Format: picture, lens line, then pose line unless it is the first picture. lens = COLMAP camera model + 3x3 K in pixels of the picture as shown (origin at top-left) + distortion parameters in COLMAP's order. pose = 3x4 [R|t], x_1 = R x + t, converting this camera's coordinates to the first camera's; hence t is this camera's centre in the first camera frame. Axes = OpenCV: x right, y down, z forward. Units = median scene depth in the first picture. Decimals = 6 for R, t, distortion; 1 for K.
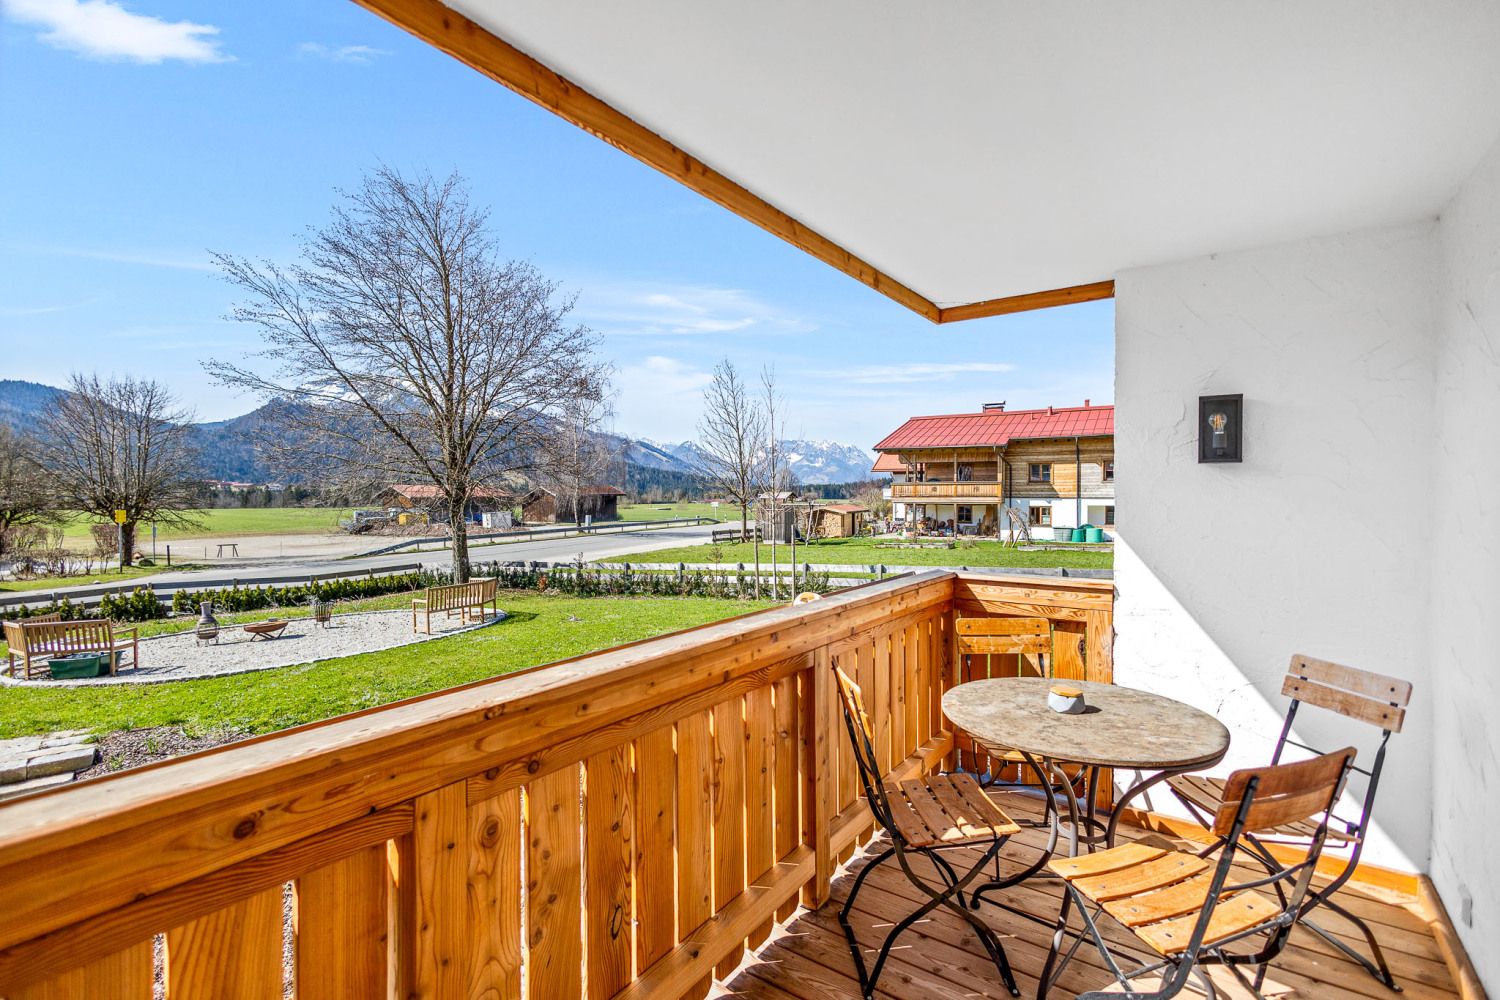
lens RADIAL K [[686.4, 0, 753.7], [0, 686.4, 500.4], [0, 0, 1]] dist [0.013219, -0.004843]
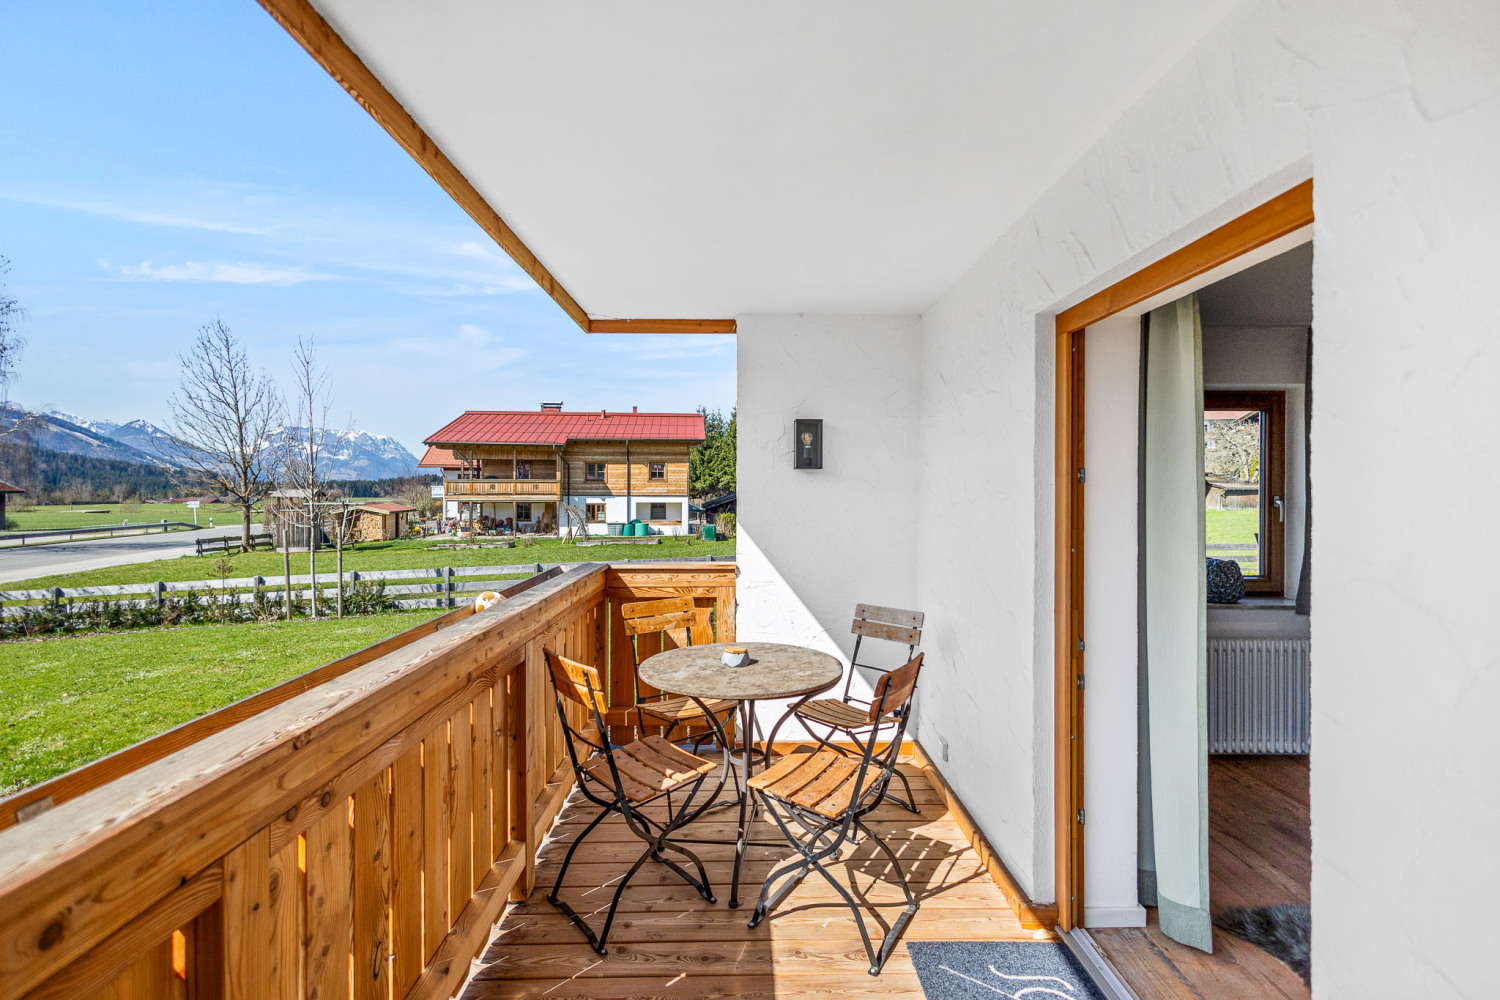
lens RADIAL K [[686.4, 0, 760.2], [0, 686.4, 493.0], [0, 0, 1]] dist [0.013219, -0.004843]
pose [[0.803398, 0.000850, 0.595442, -0.251263], [0.003689, 0.999973, -0.006405, 0.000921], [-0.595431, 0.007342, 0.803373, -0.029696]]
